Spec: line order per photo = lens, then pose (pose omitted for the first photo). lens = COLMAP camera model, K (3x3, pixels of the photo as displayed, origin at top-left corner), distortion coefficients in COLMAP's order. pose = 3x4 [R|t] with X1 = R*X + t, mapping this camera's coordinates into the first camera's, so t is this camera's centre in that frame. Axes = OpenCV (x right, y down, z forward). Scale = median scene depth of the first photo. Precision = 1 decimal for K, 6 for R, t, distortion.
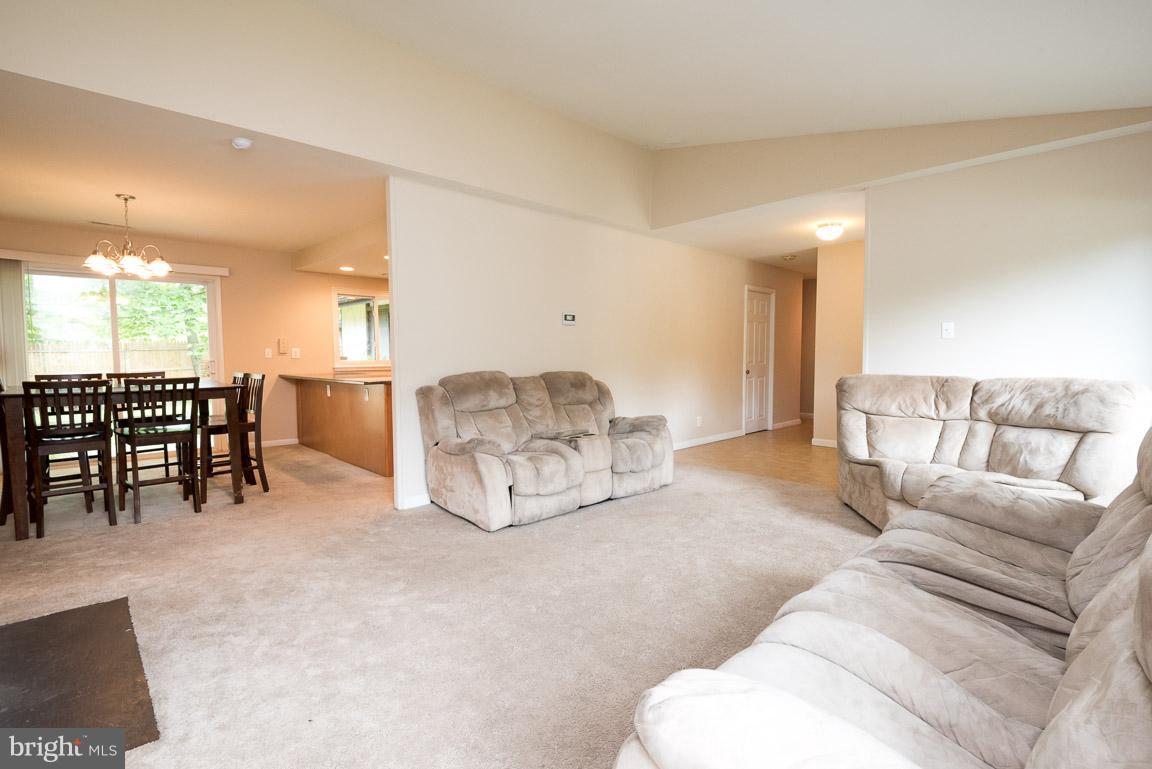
lens RADIAL K [[536.2, 0, 613.6], [0, 536.2, 391.9], [0, 0, 1]] dist [-0.024015, -0.007726]
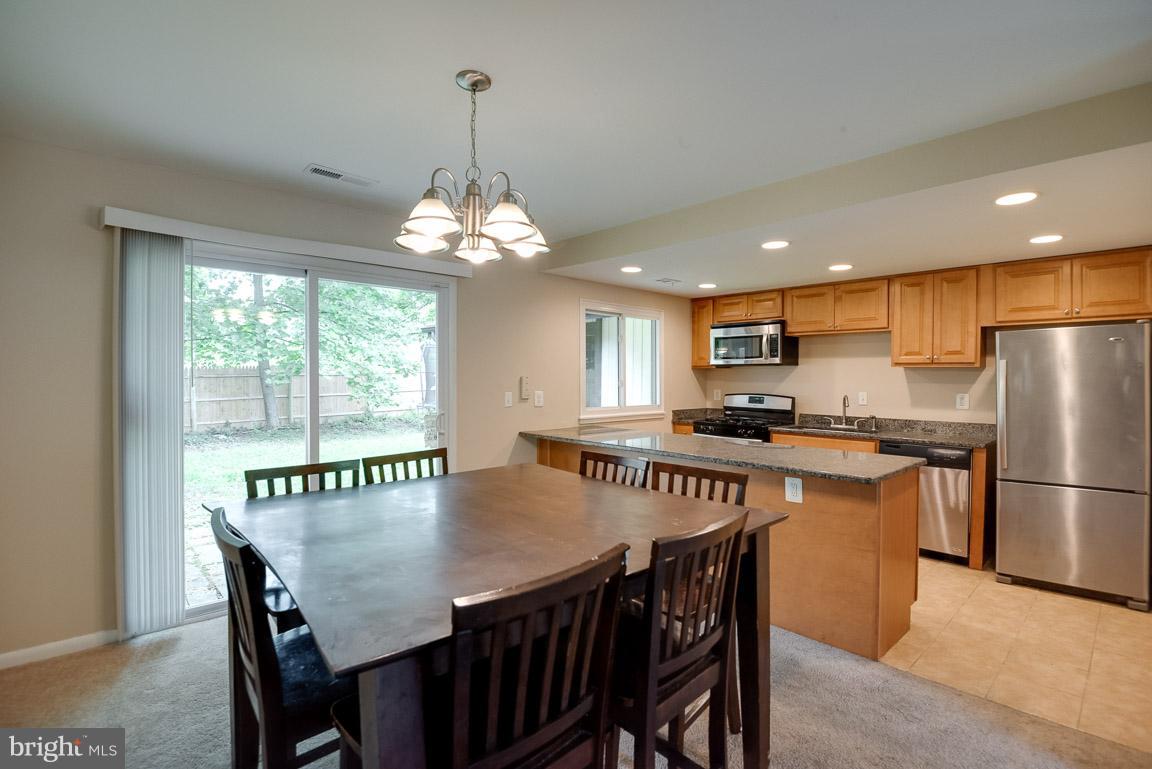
lens RADIAL K [[516.4, 0, 604.1], [0, 516.4, 379.0], [0, 0, 1]] dist [0.002968, -0.013428]
pose [[0.999492, 0.006885, -0.031131, -0.550082], [-0.008967, 0.997696, -0.067253, -0.059622], [0.030596, 0.067498, 0.997250, 0.394311]]
